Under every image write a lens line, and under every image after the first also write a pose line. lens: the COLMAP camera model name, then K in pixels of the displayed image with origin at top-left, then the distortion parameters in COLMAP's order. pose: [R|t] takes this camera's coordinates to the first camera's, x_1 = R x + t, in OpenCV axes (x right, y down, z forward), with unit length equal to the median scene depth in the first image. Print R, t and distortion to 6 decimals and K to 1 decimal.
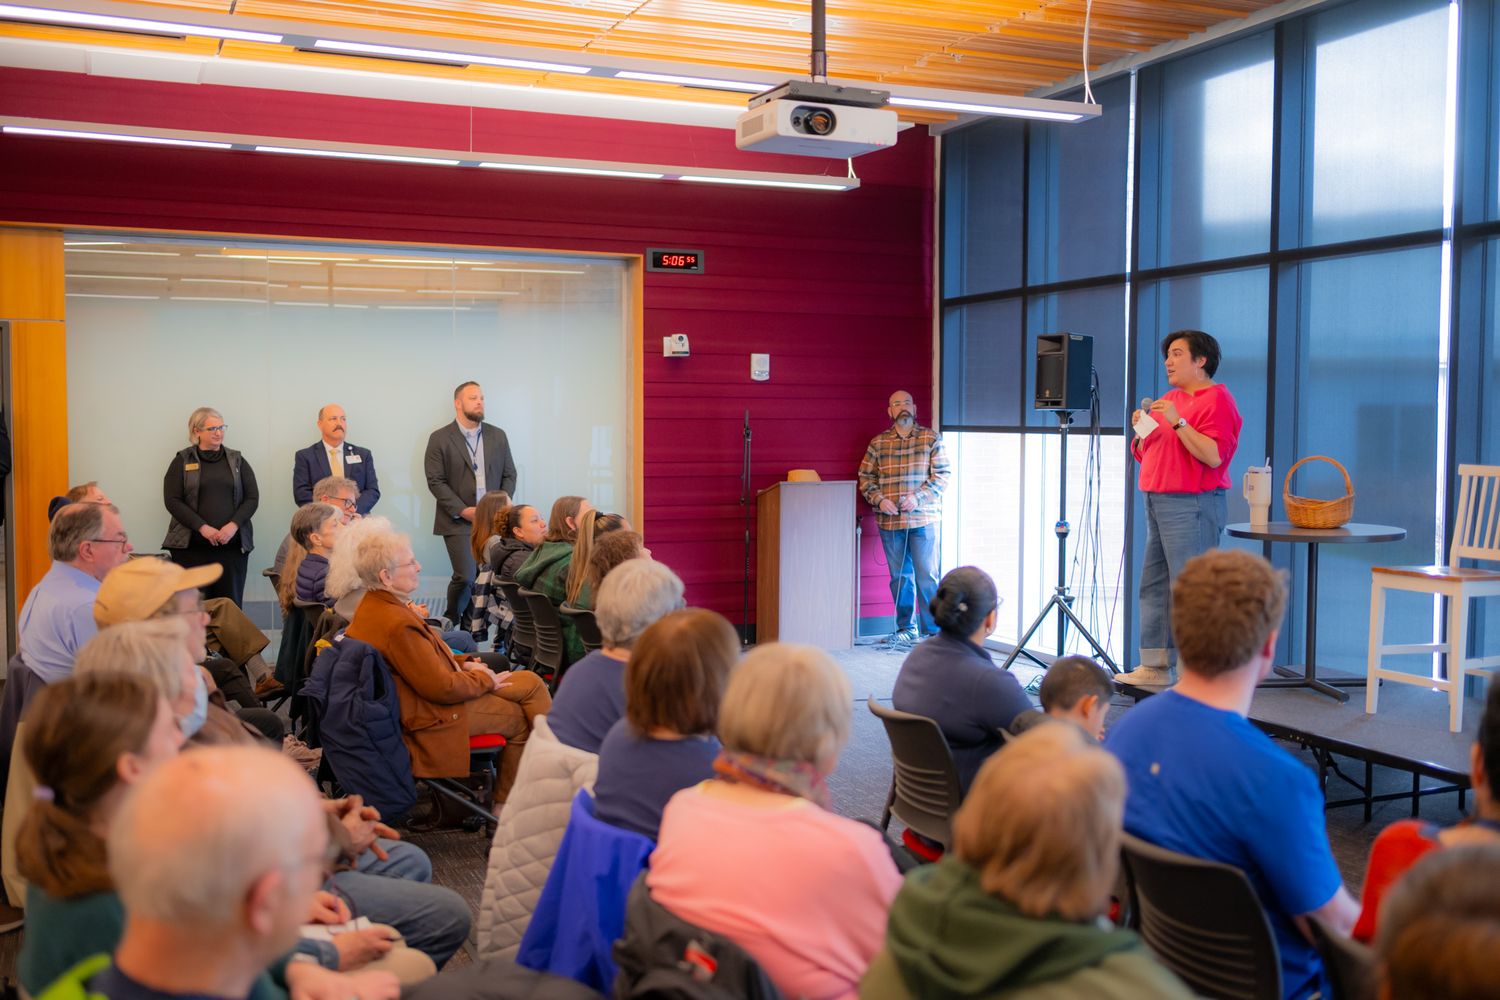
lens RADIAL K [[1591.7, 0, 750.0], [0, 1591.7, 500.0], [0, 0, 1]] dist [0.011142, -0.008359]
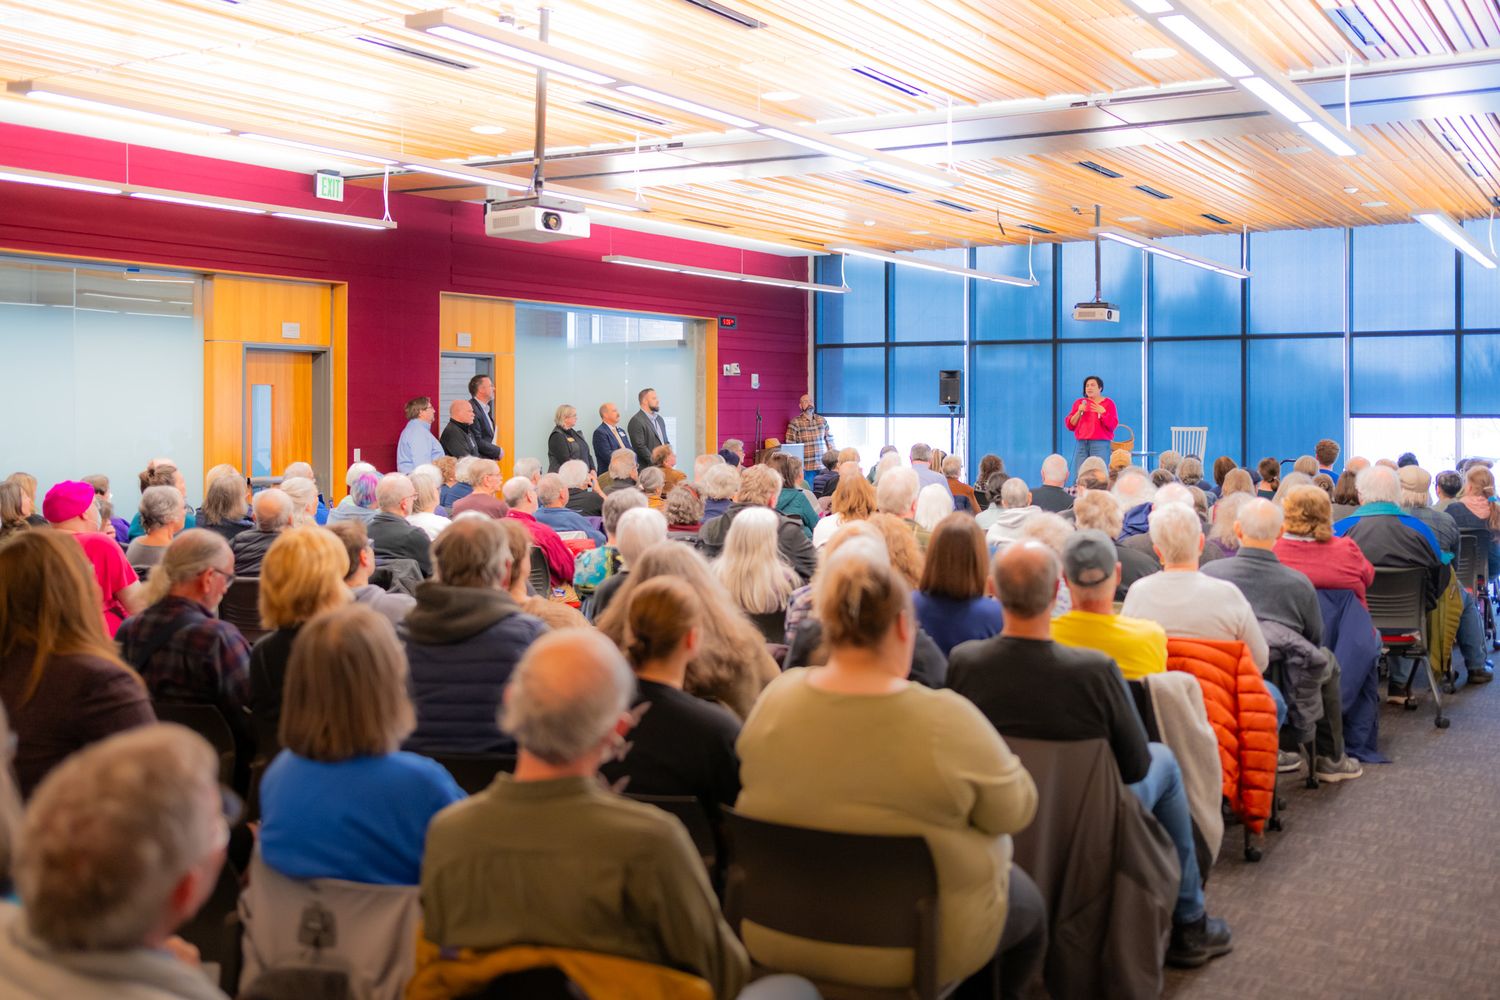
lens RADIAL K [[1591.7, 0, 750.0], [0, 1591.7, 500.0], [0, 0, 1]] dist [0.011142, -0.008359]
pose [[0.806329, -0.034323, 0.590471, -1.095216], [0.030758, 0.999397, 0.016091, 0.022281], [-0.590667, 0.005187, 0.806899, -0.464209]]
